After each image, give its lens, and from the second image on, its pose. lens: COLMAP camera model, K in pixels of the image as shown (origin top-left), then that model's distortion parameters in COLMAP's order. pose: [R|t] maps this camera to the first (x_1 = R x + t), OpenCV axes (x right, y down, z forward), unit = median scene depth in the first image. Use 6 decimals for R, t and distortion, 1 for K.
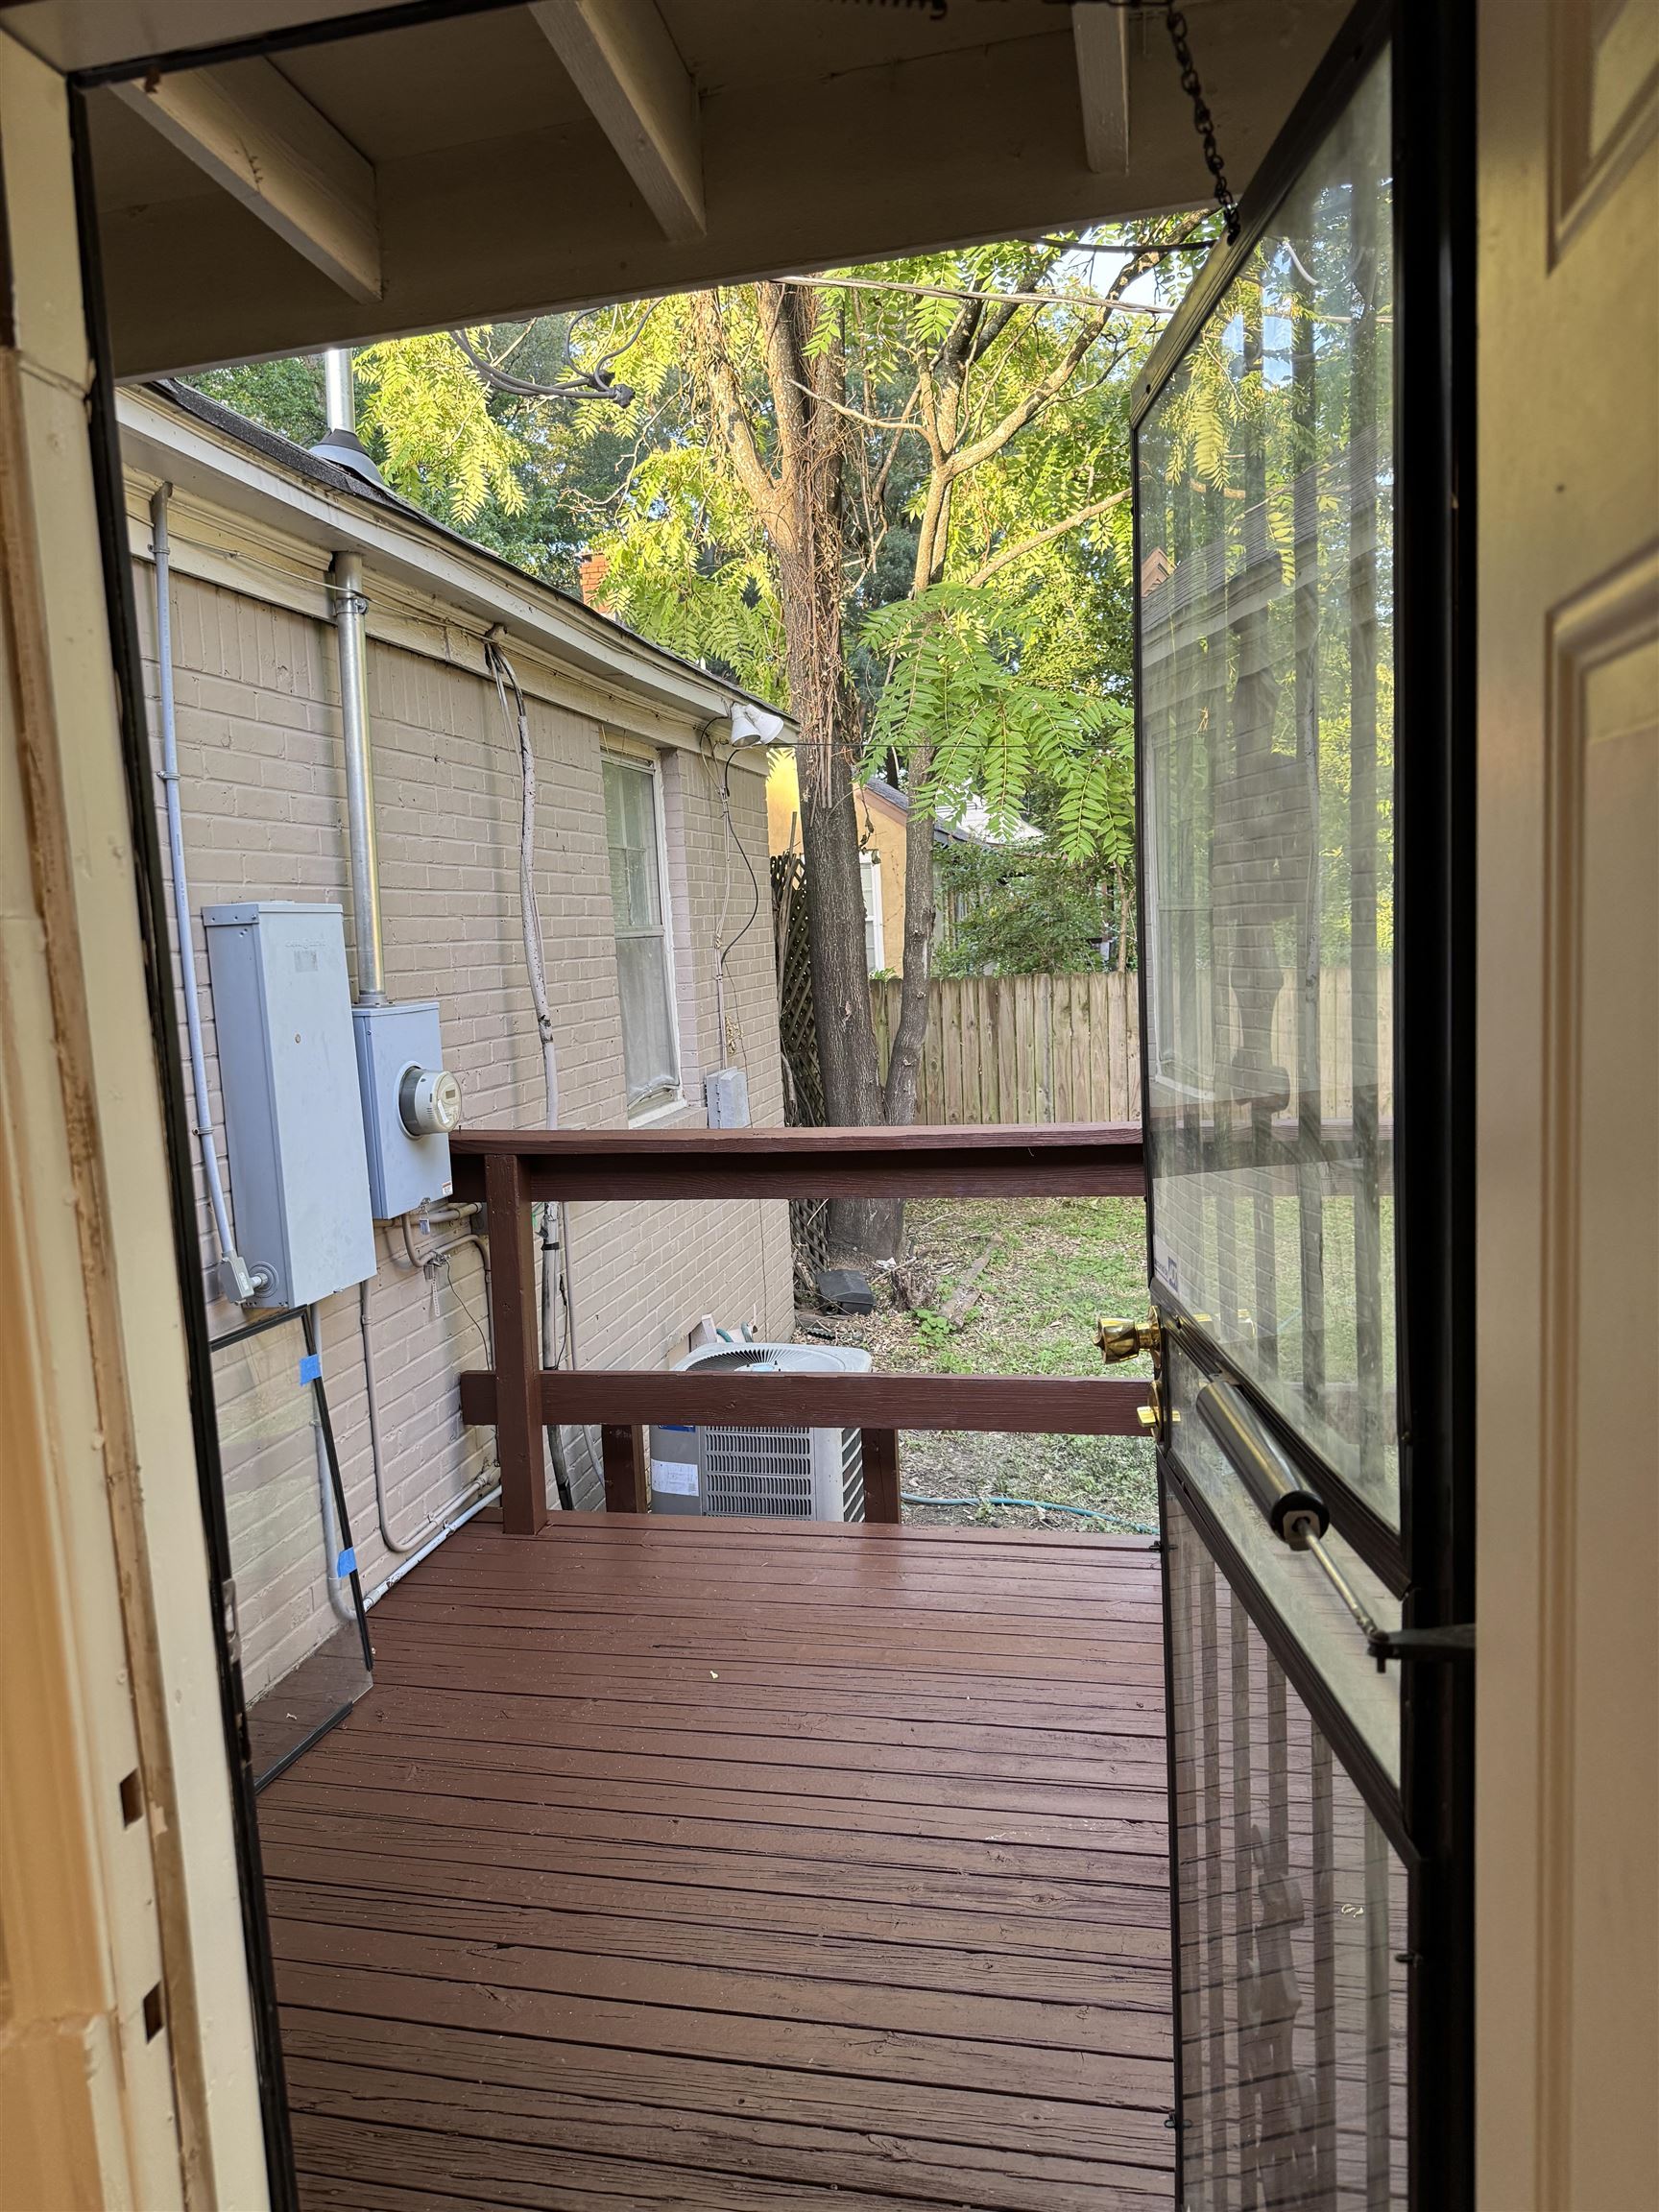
lens RADIAL K [[1540.6, 0, 826.1], [0, 1540.6, 1159.4], [0, 0, 1]] dist [0.001386, 0.000078]
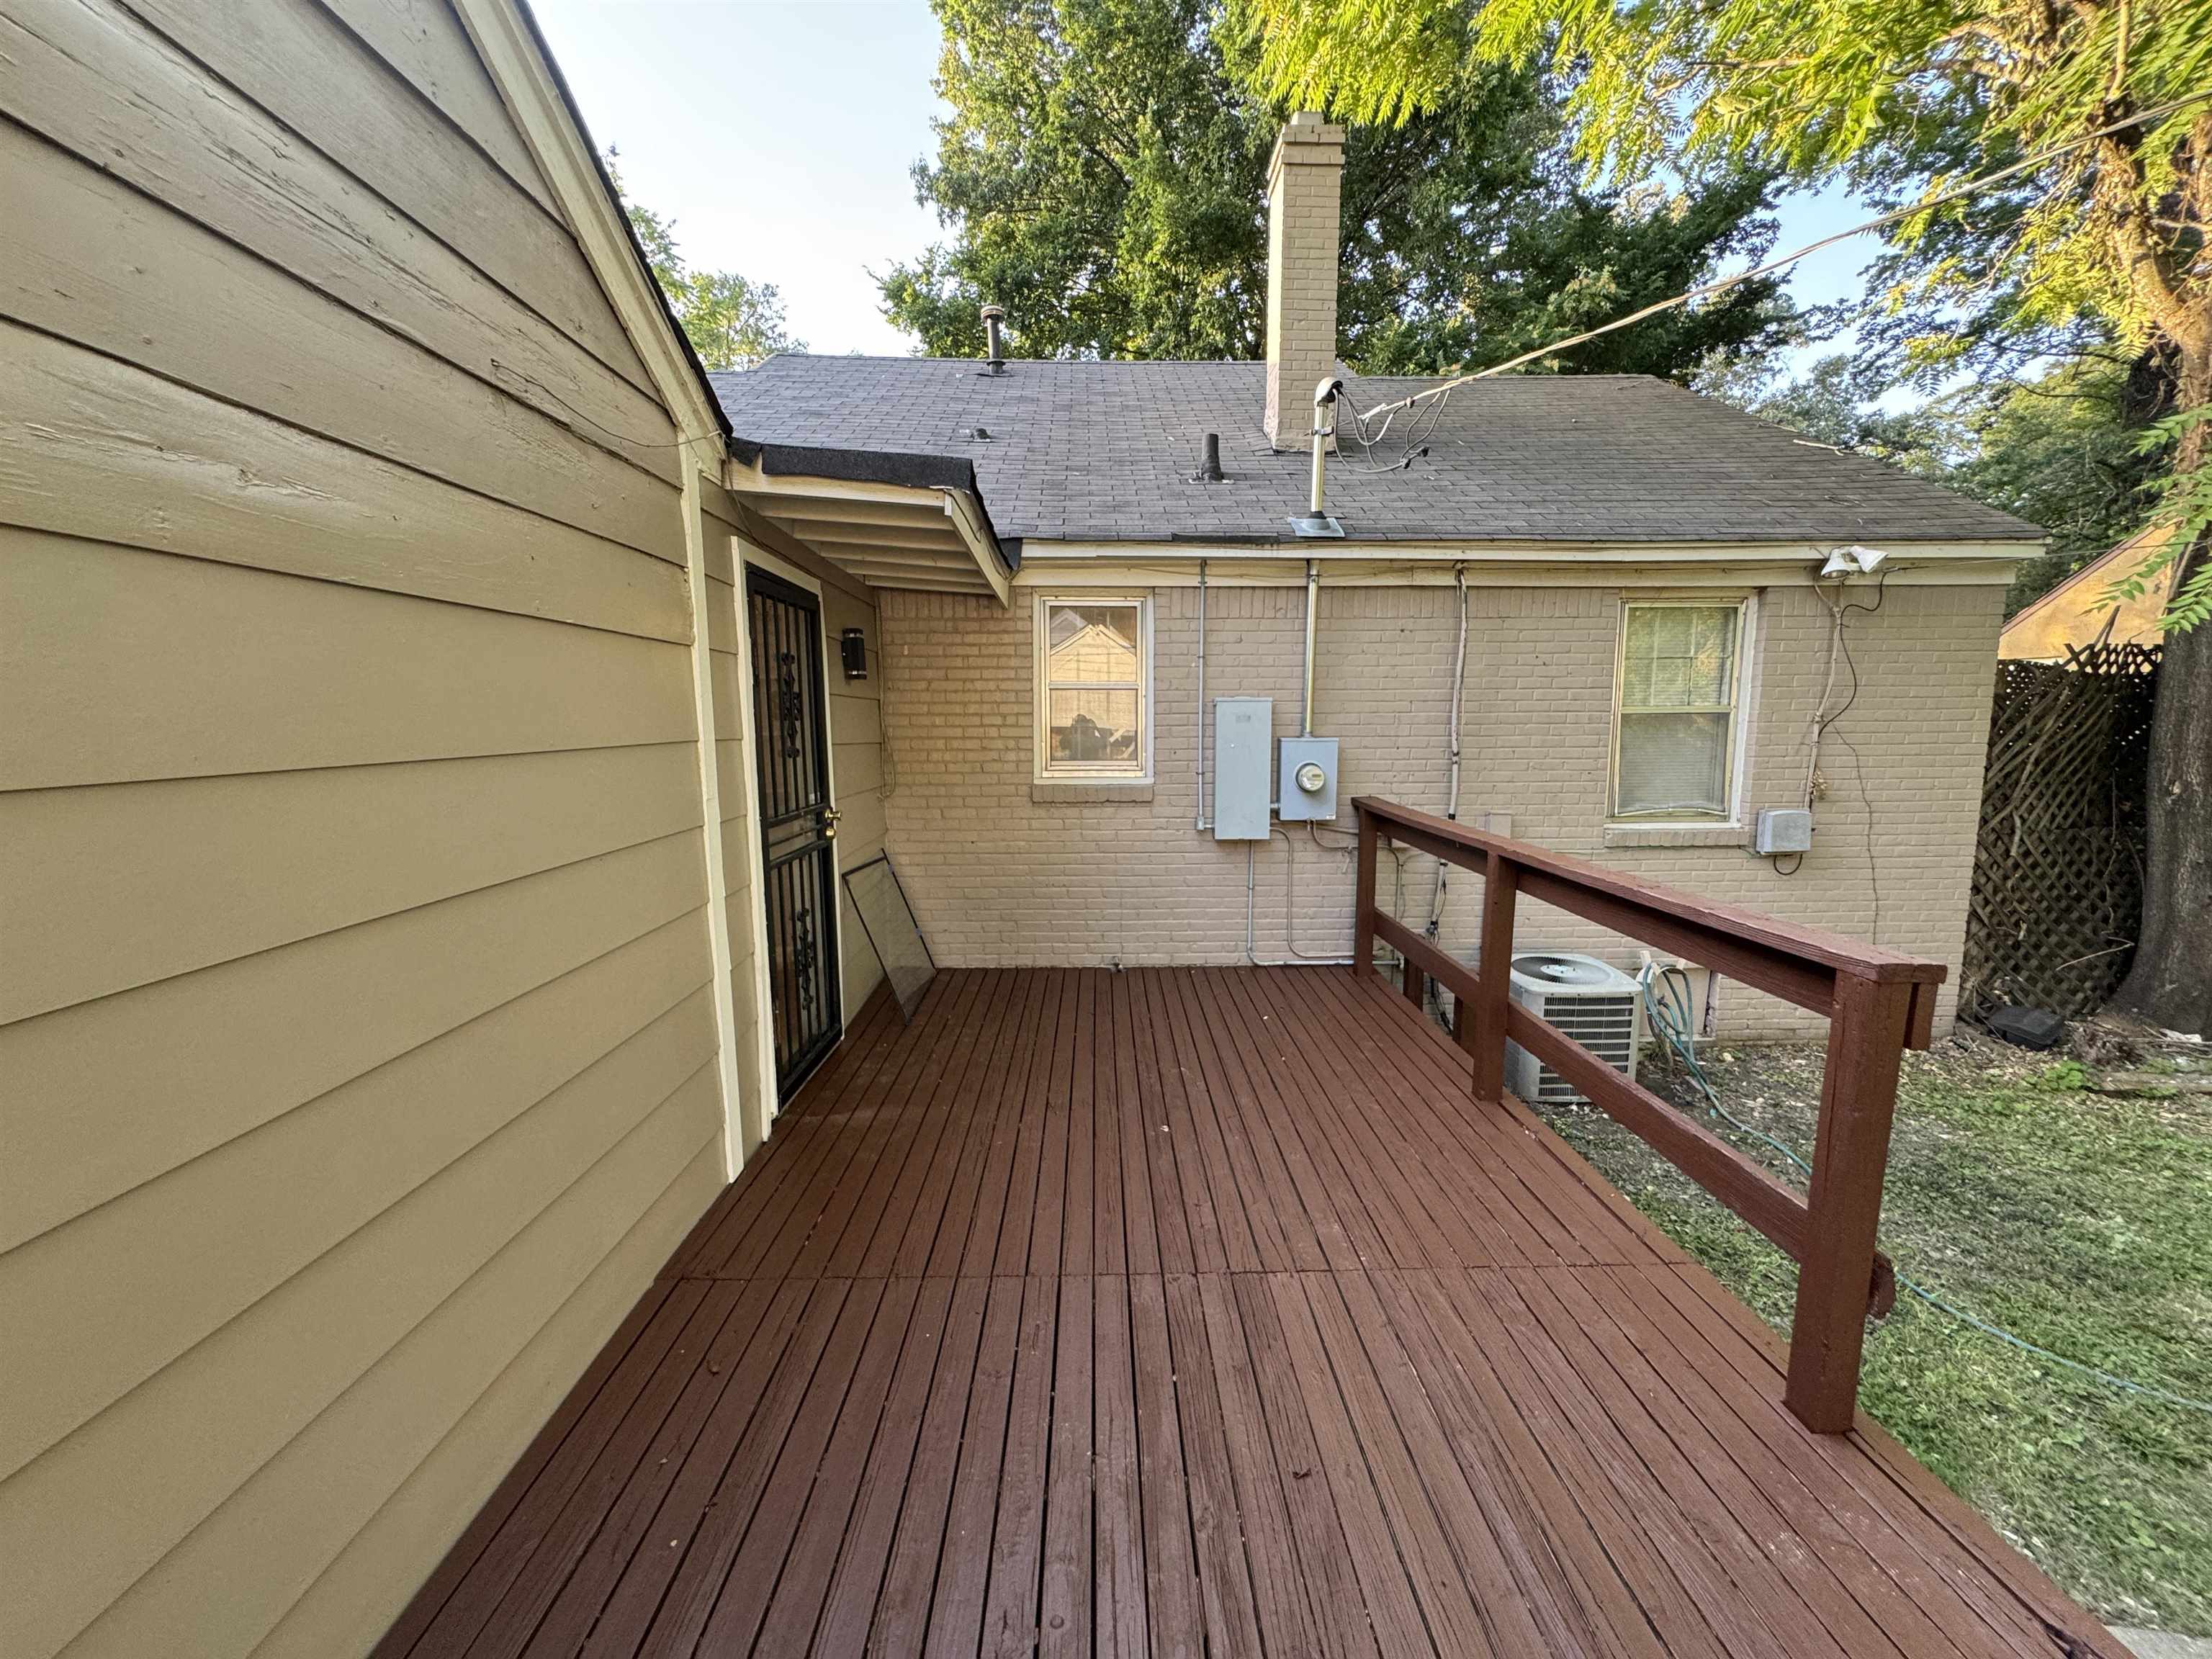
lens RADIAL K [[886.6, 0, 1108.8], [0, 886.6, 828.4], [0, 0, 1]] dist [0.000457, 0.000304]
pose [[0.218064, 0.169002, -0.961190, 0.610942], [-0.154097, 0.978500, 0.137086, -0.057047], [0.963692, 0.118223, 0.239418, 0.206585]]
